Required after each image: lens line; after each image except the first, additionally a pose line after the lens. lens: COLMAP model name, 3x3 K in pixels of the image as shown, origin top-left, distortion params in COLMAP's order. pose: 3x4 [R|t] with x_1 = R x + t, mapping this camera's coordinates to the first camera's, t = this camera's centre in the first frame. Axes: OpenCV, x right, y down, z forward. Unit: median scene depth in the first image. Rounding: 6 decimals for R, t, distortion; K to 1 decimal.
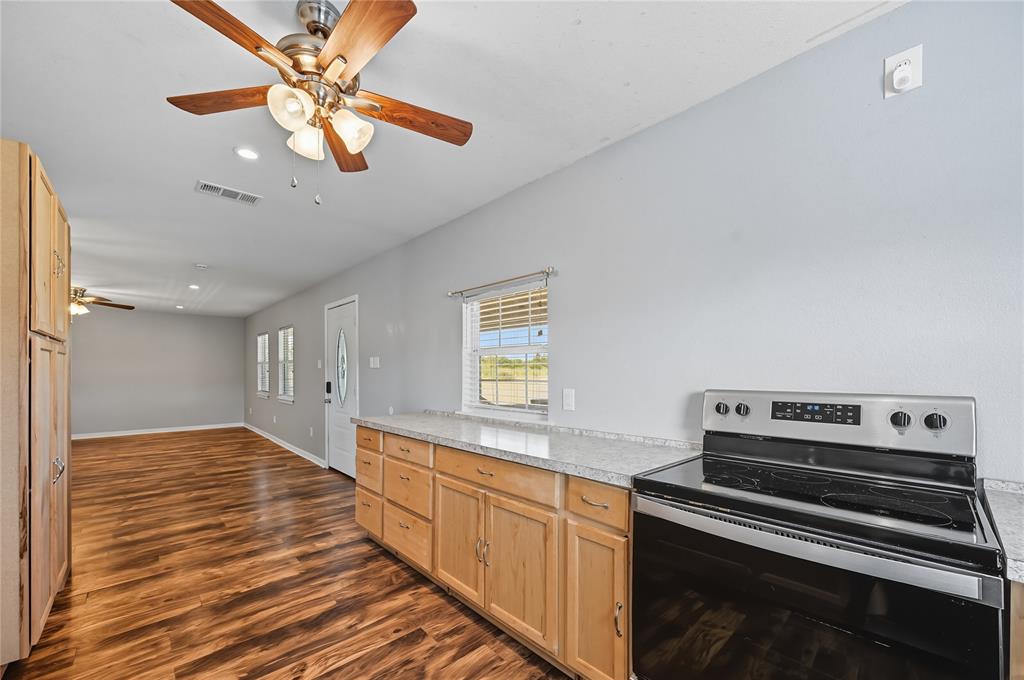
lens RADIAL K [[405.1, 0, 519.1], [0, 405.1, 374.2], [0, 0, 1]] dist [-0.000184, 0.000086]
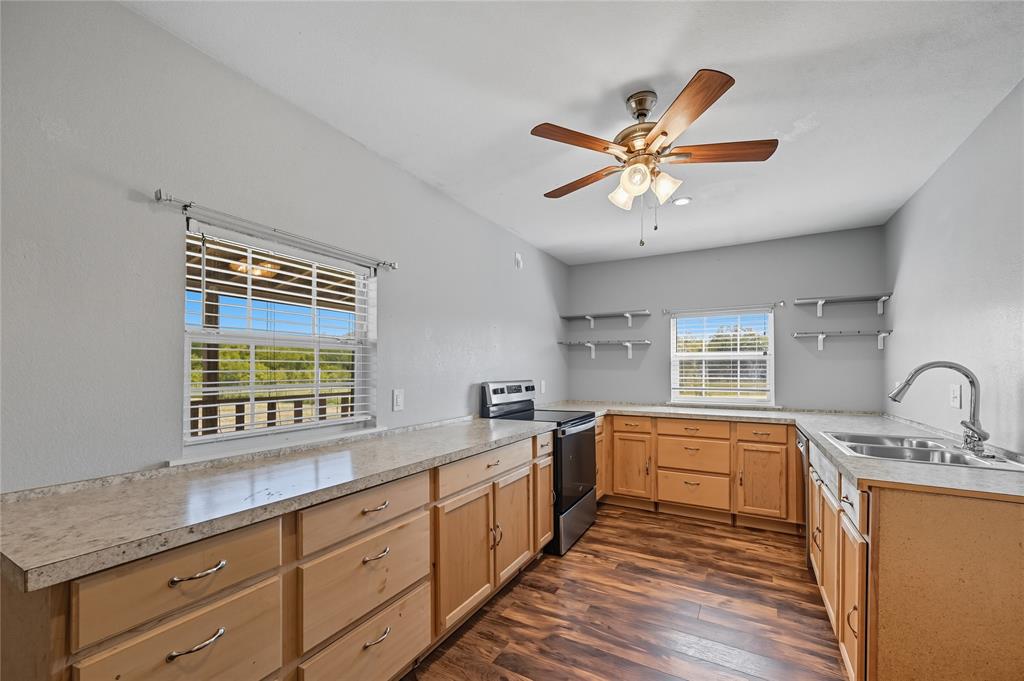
lens RADIAL K [[405.1, 0, 519.1], [0, 405.1, 374.7], [0, 0, 1]] dist [-0.000184, 0.000086]
pose [[-0.297174, -0.008435, 0.954786, -1.118535], [0.004414, 0.999938, 0.010207, -0.012308], [-0.954813, 0.007248, -0.297118, 1.220960]]
